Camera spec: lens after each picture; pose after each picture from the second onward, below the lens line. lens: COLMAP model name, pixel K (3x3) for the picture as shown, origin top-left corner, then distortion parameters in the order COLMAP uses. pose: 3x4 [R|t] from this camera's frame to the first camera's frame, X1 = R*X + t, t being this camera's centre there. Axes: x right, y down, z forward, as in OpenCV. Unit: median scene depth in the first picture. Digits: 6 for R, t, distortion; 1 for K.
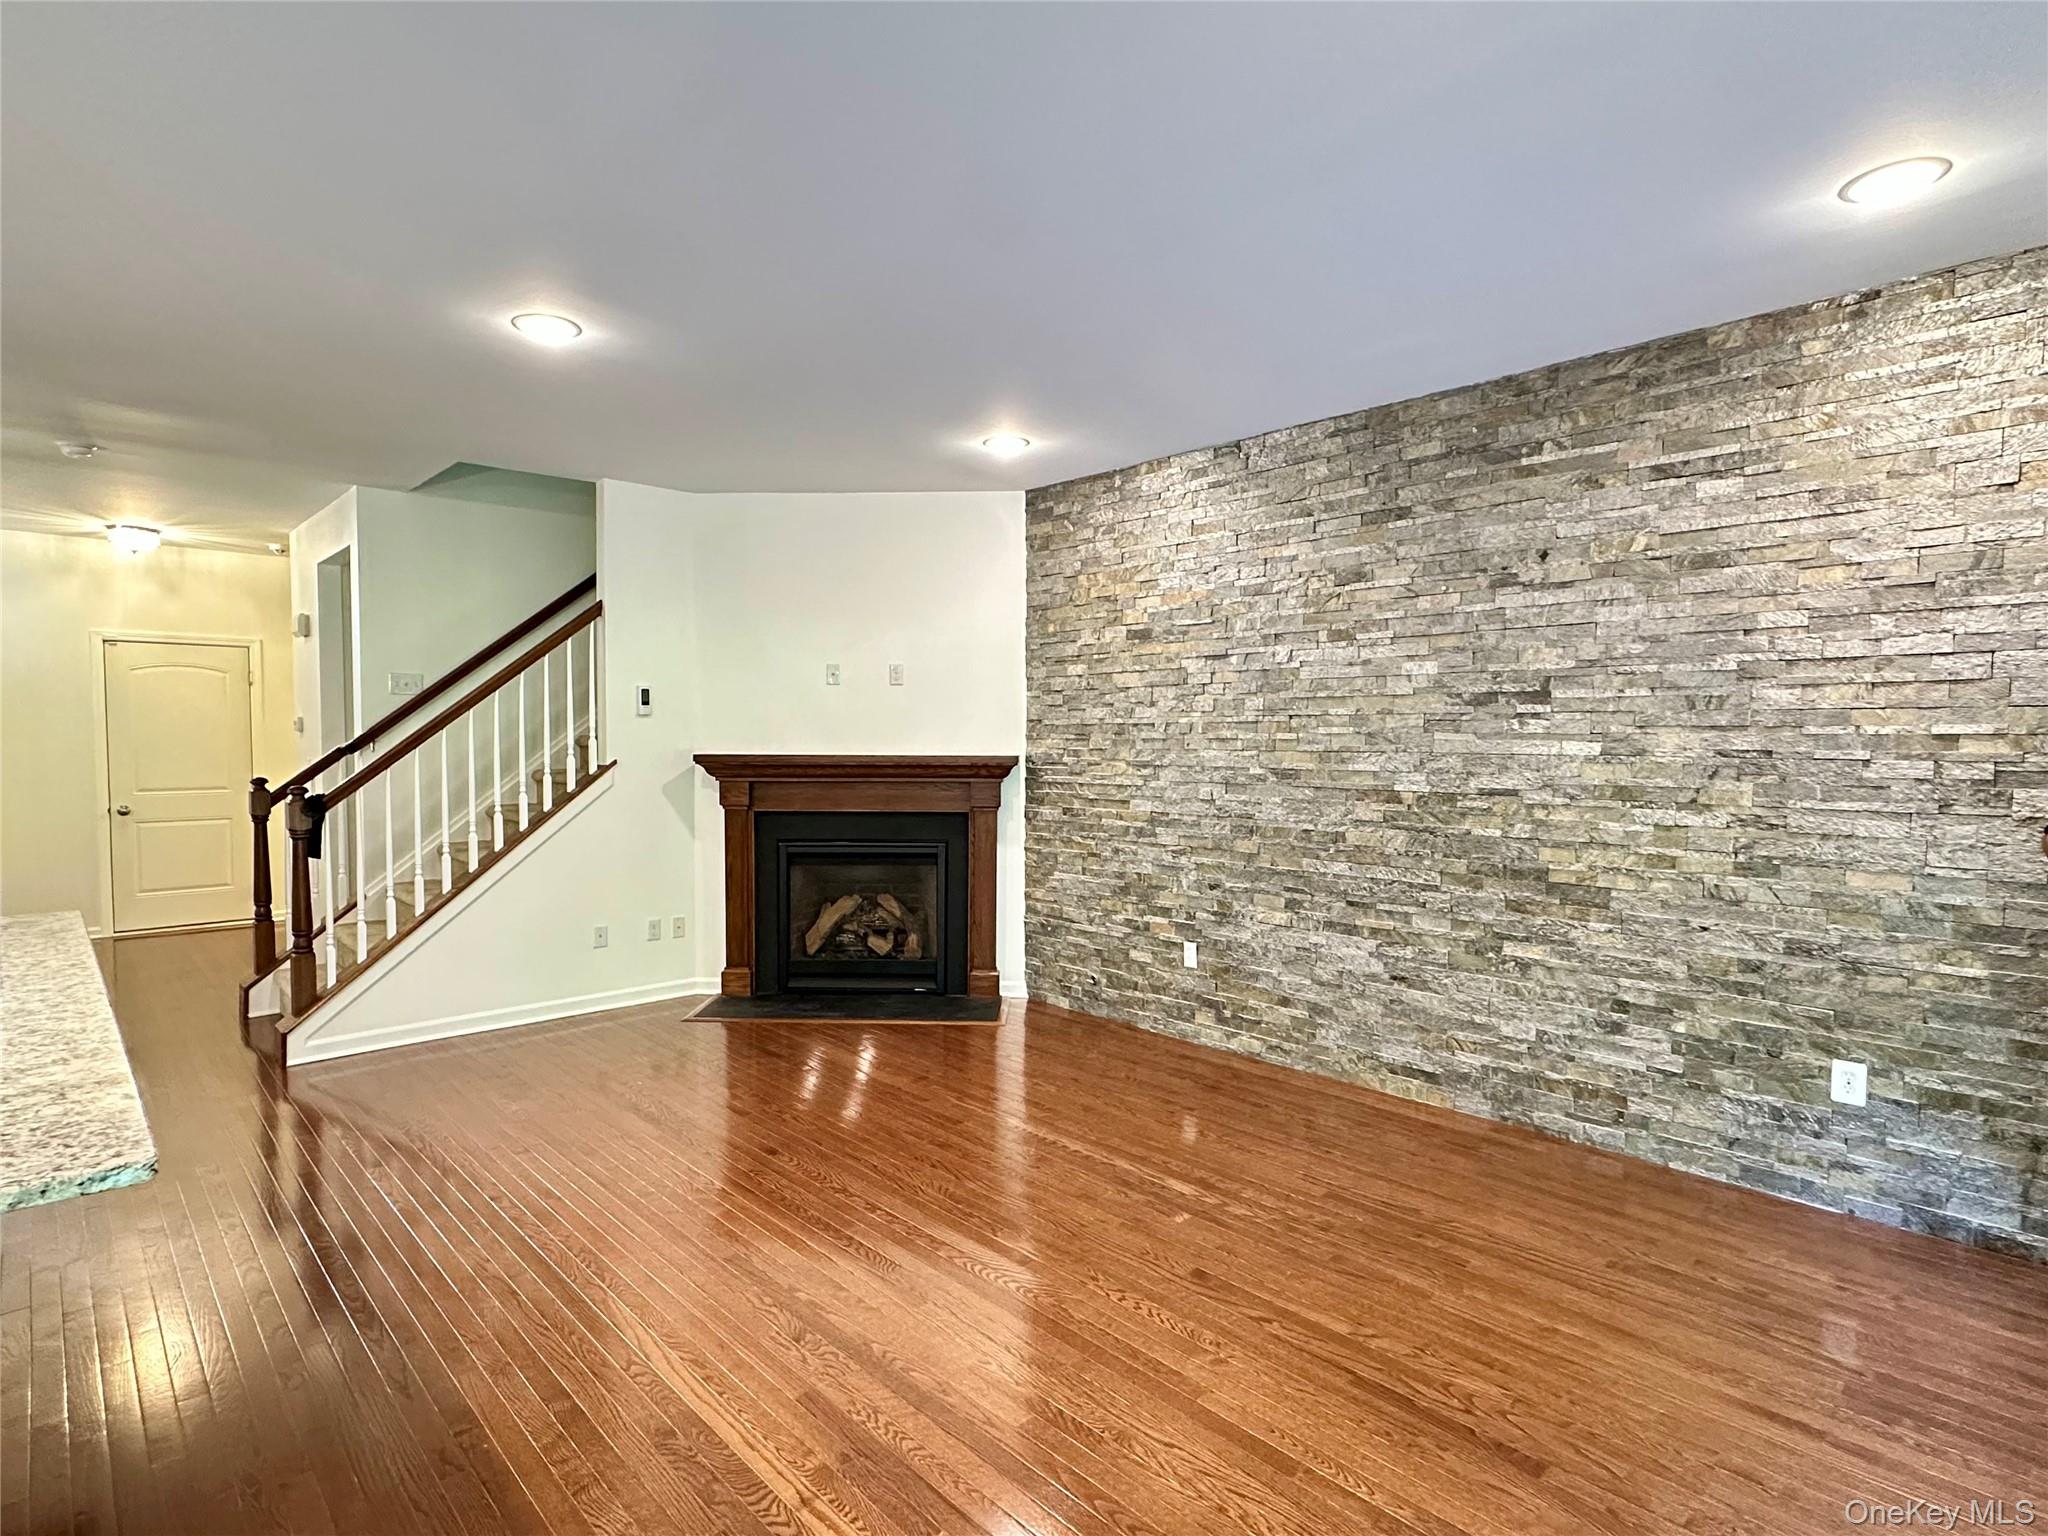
lens RADIAL K [[1071.0, 0, 1024.0], [0, 1071.0, 768.0], [0, 0, 1]] dist [-0.000095, 0.000482]
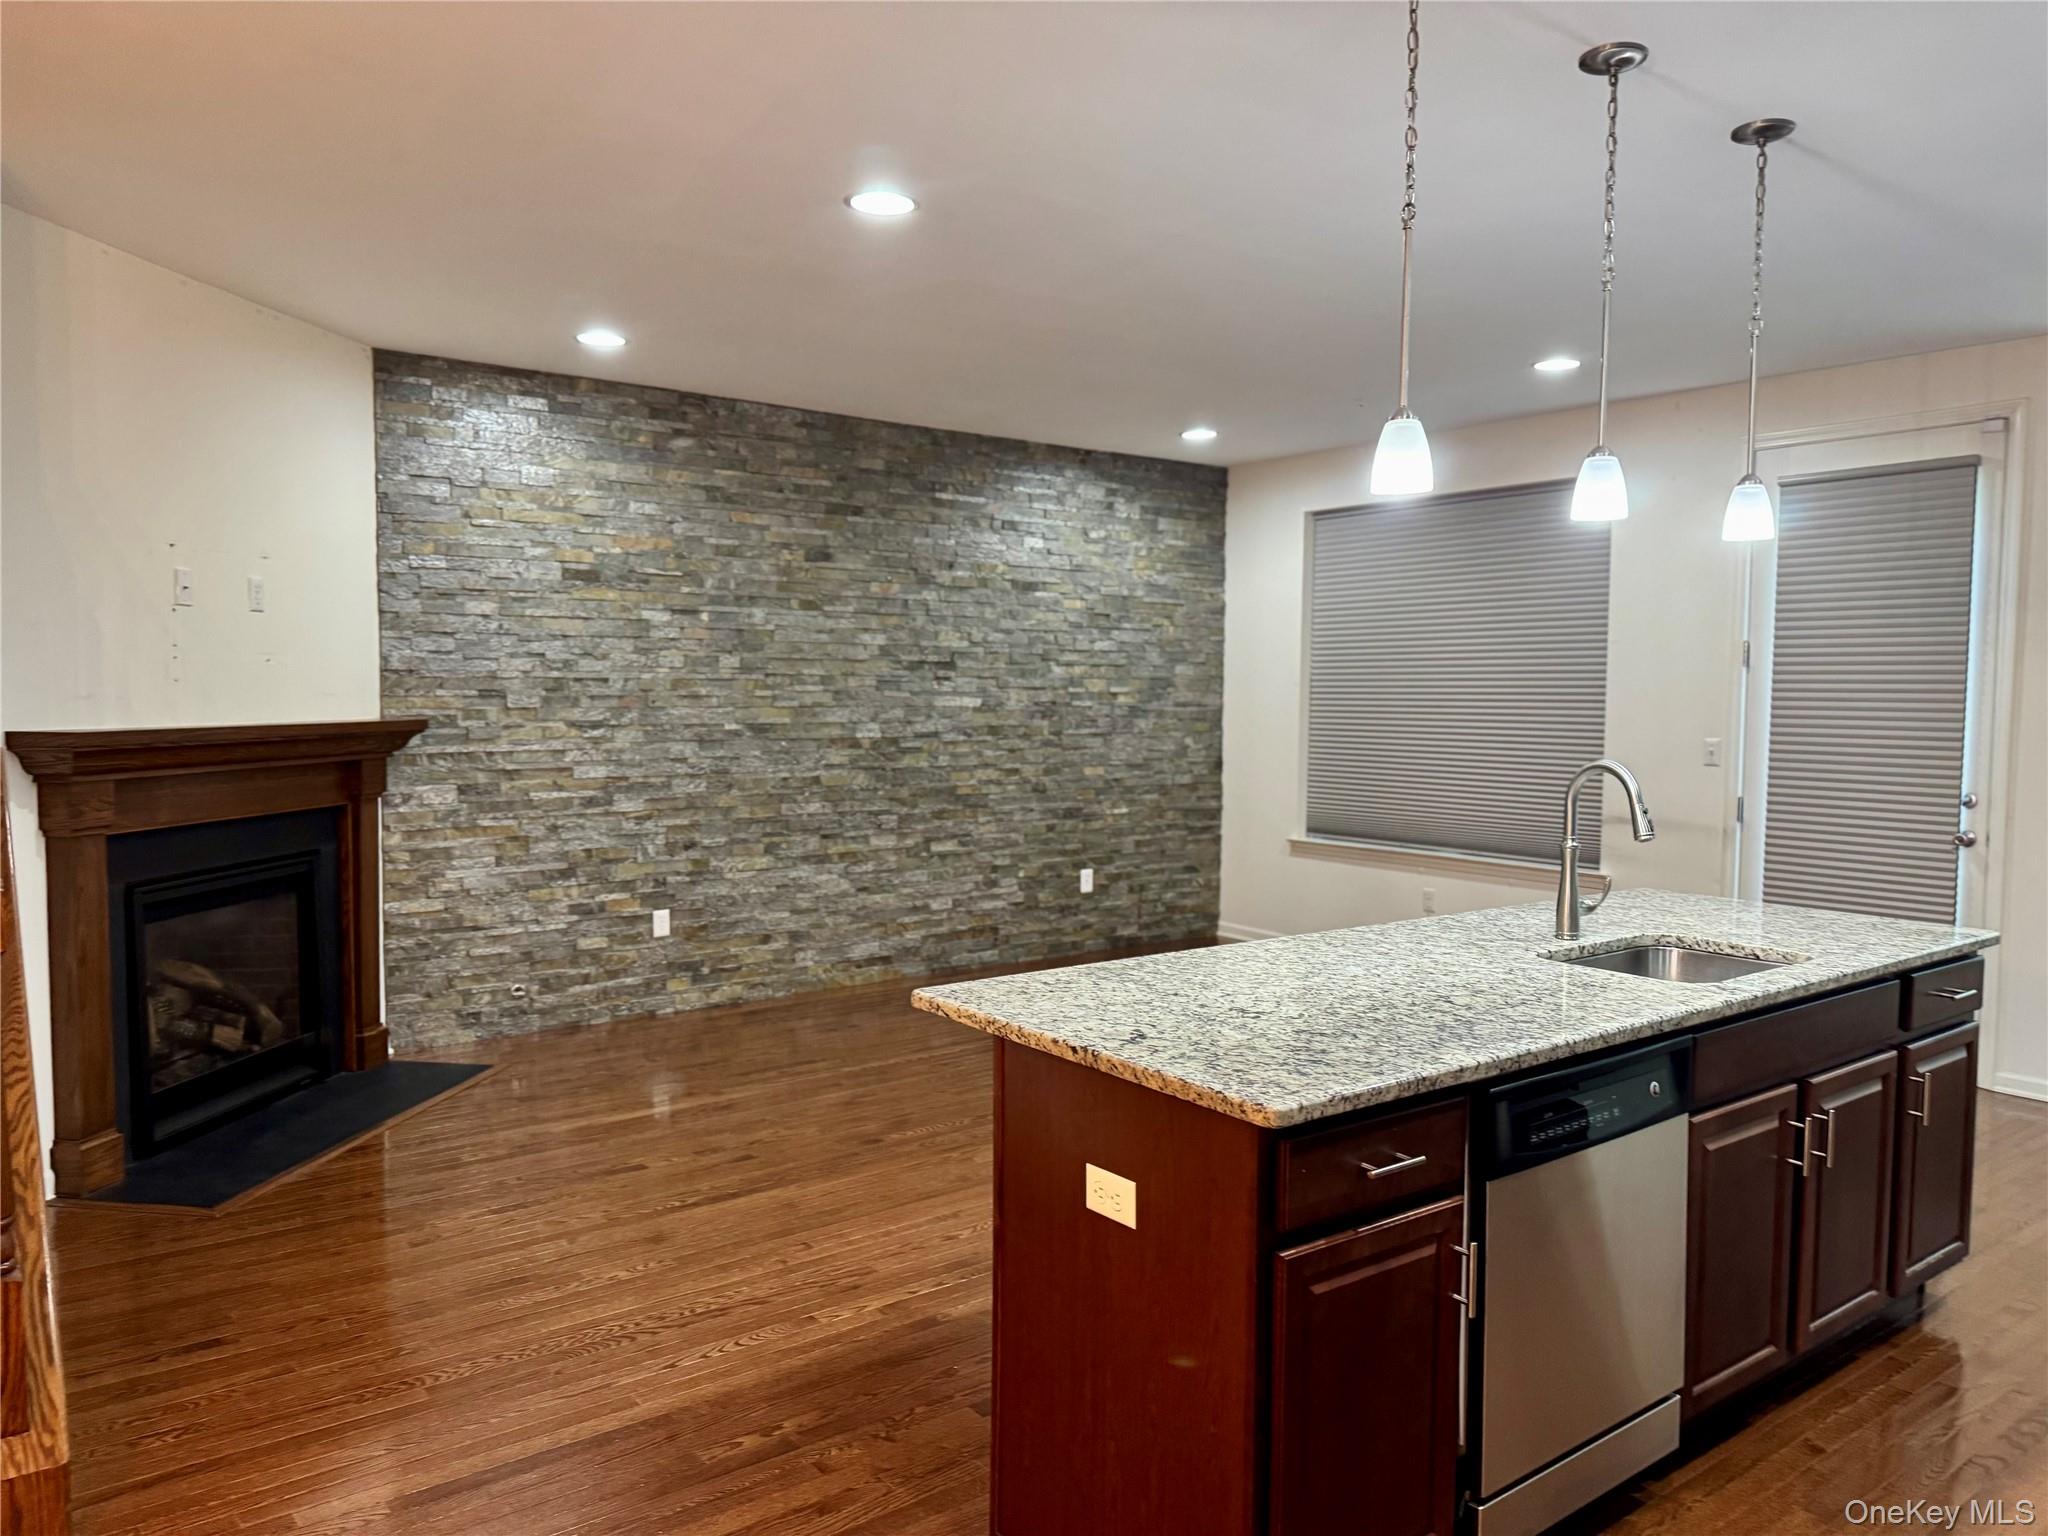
lens RADIAL K [[1445.9, 0, 1024.0], [0, 1445.9, 768.0], [0, 0, 1]] dist [0.121926, -0.166513]
pose [[0.087970, -0.058960, 0.994377, -1.222639], [0.022949, 0.998102, 0.057151, -0.033023], [-0.995859, 0.017793, 0.089156, 0.628166]]
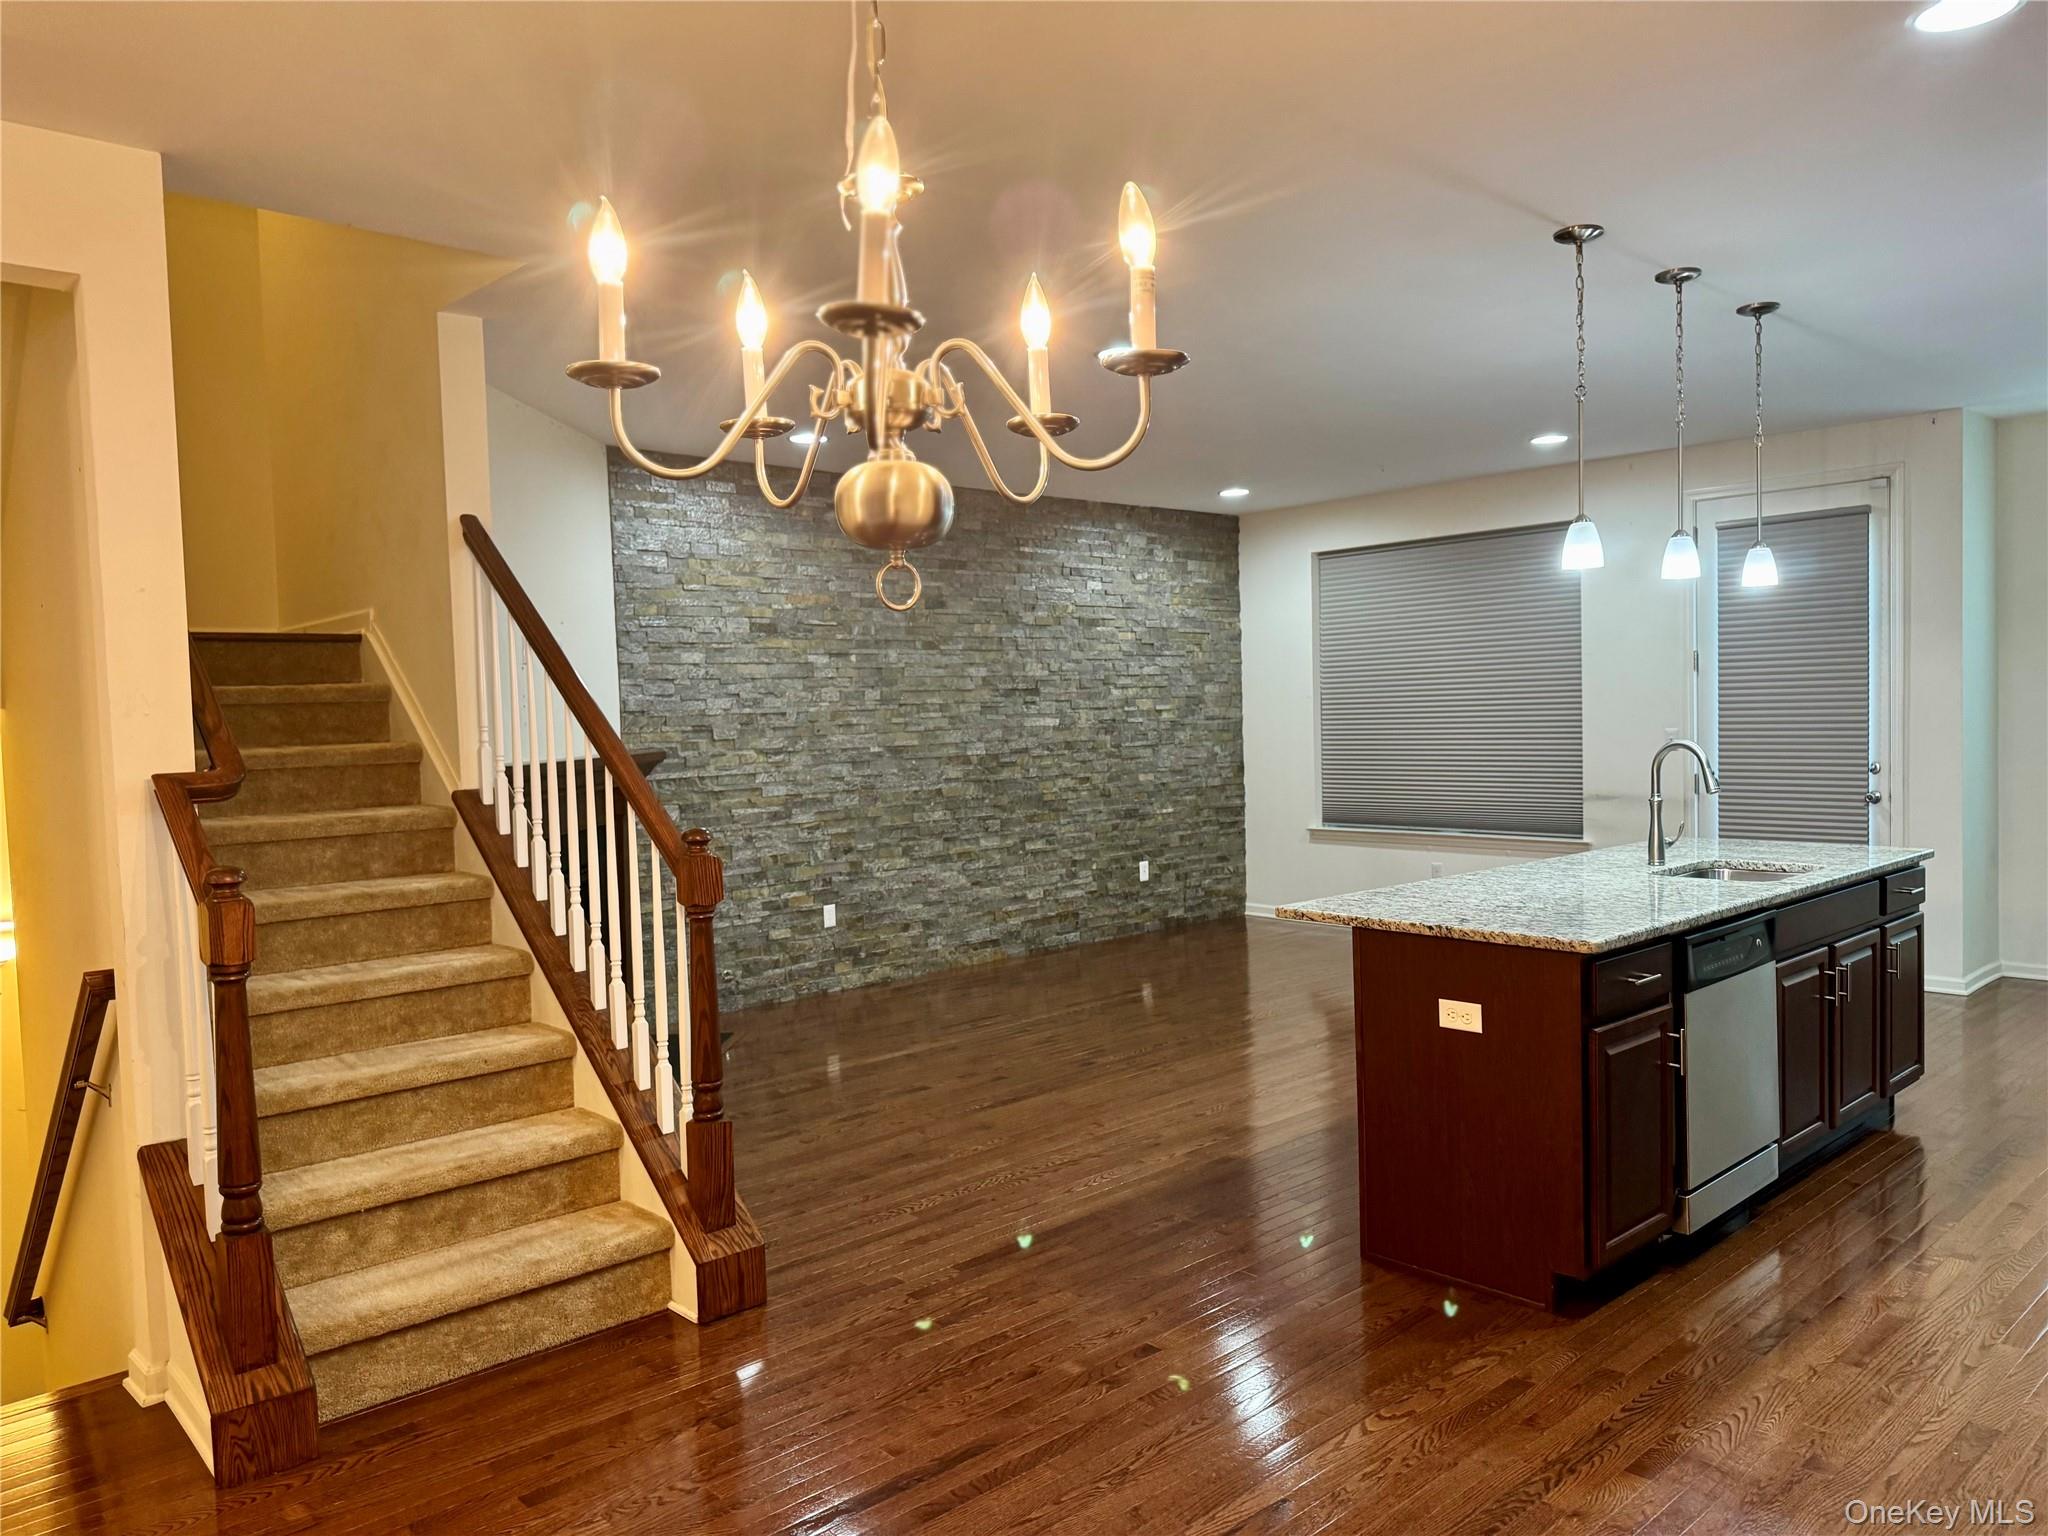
lens RADIAL K [[1445.9, 0, 1024.0], [0, 1445.9, 768.0], [0, 0, 1]] dist [0.121926, -0.166513]
pose [[-0.005146, -0.045745, 0.998940, -1.533991], [0.057734, 0.997273, 0.045966, -0.045223], [-0.998319, 0.057909, -0.002491, 0.882241]]
